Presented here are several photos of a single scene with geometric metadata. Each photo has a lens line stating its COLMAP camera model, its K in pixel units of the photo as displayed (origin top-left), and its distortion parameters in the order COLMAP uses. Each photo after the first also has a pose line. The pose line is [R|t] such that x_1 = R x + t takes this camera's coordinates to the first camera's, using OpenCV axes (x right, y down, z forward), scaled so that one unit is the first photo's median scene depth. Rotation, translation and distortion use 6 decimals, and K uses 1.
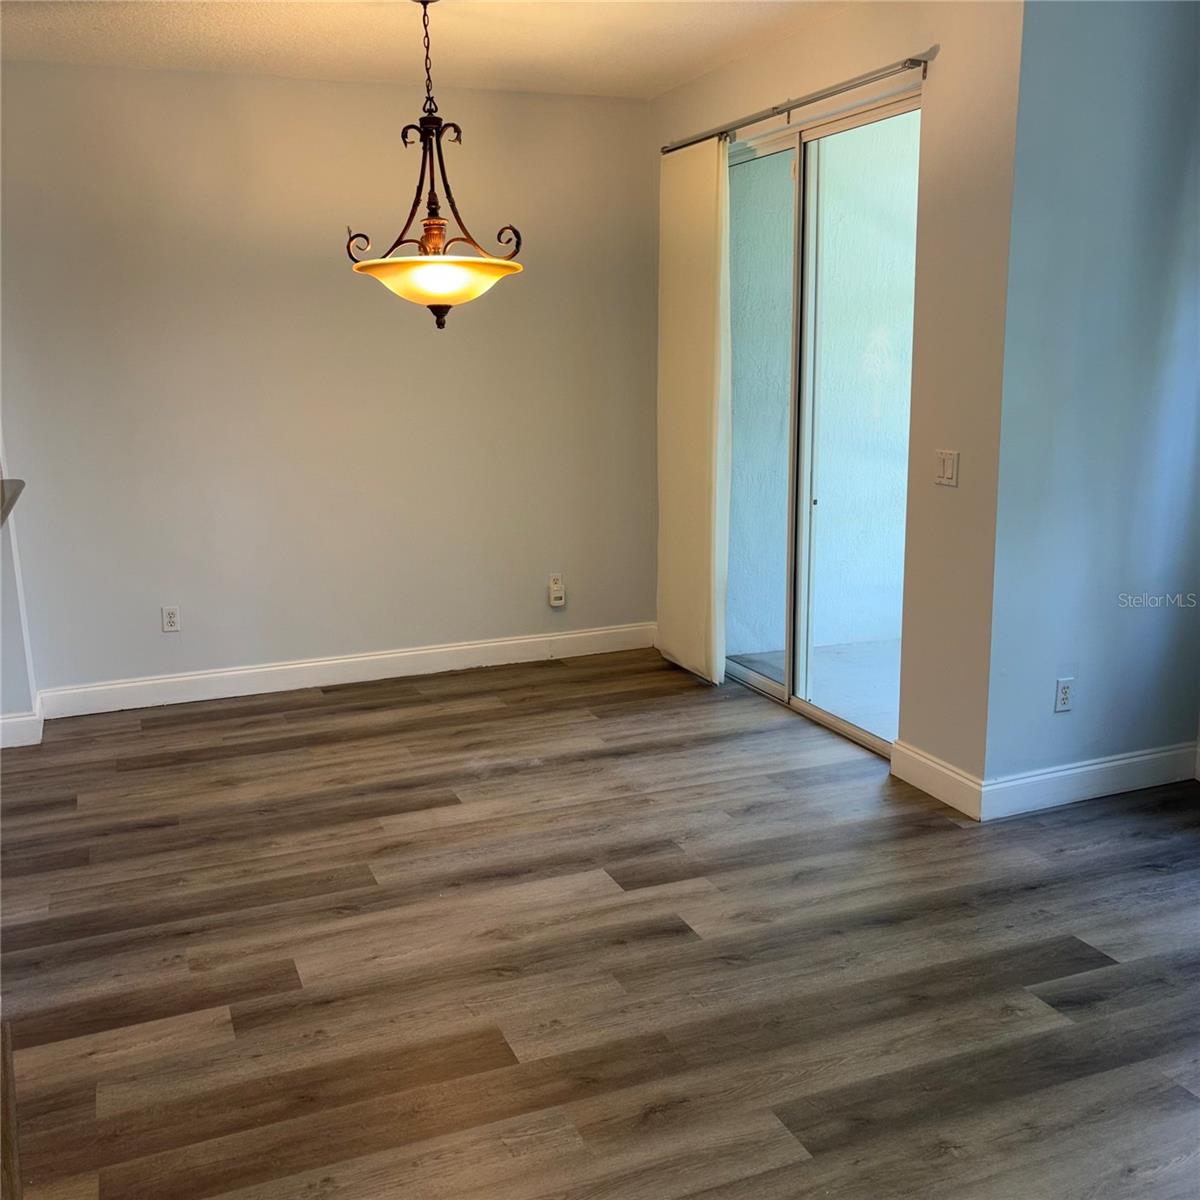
lens RADIAL K [[1215.0, 0, 599.9], [0, 1215.0, 611.7], [0, 0, 1]] dist [0.116551, -0.209297]
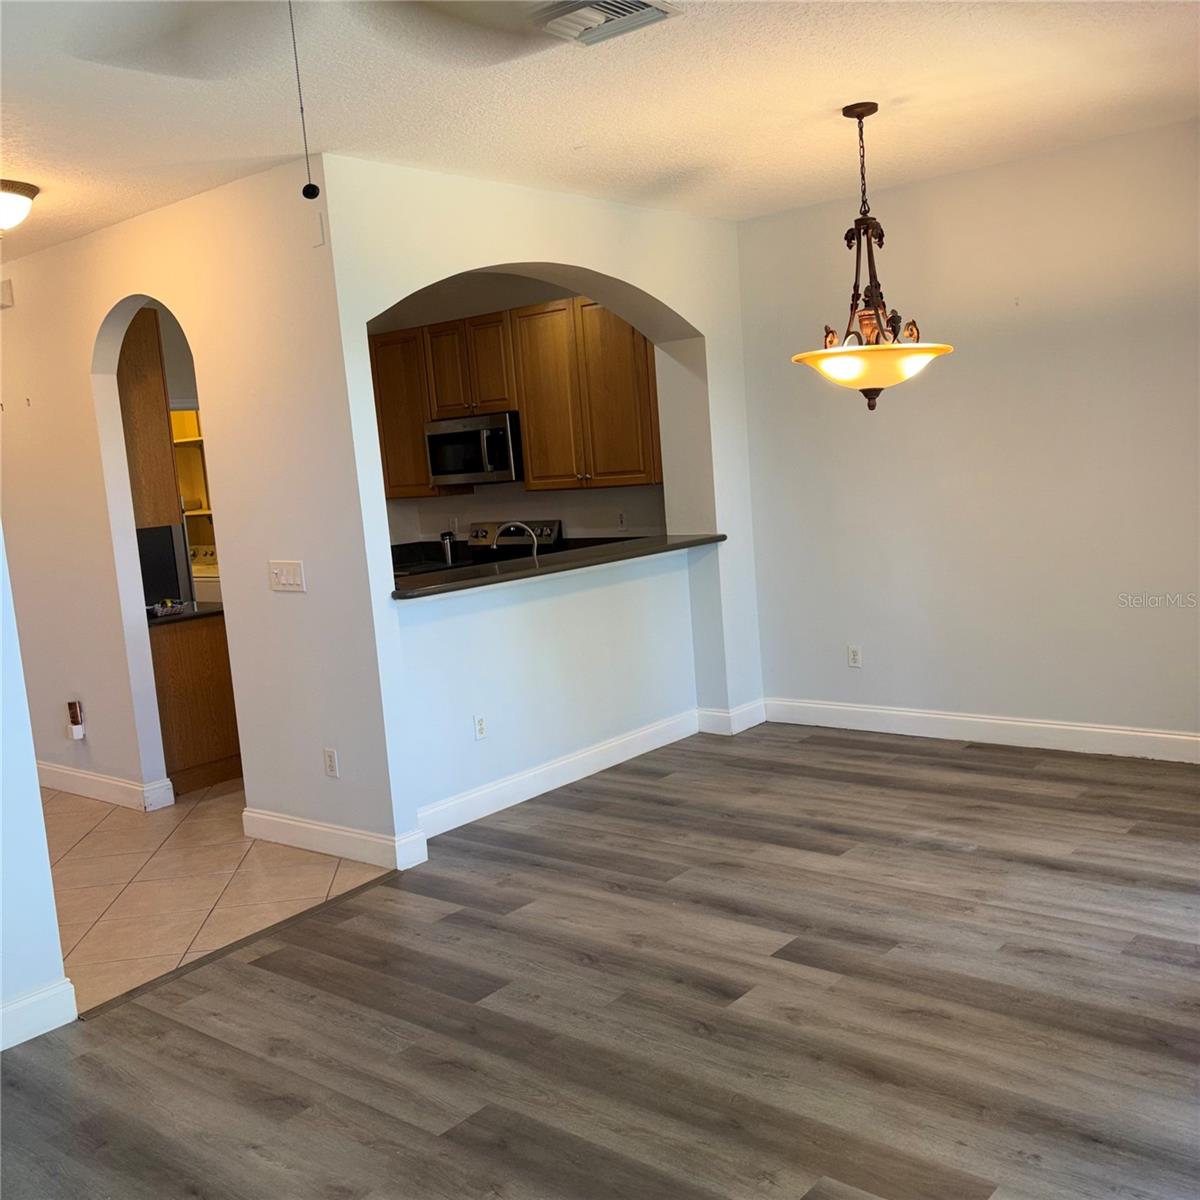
lens RADIAL K [[1215.0, 0, 599.9], [0, 1215.0, 611.7], [0, 0, 1]] dist [0.116551, -0.209297]
pose [[0.474981, 0.098542, -0.874462, 0.711813], [-0.122099, 0.991479, 0.045408, -0.077384], [0.871485, 0.085203, 0.482965, 0.295853]]
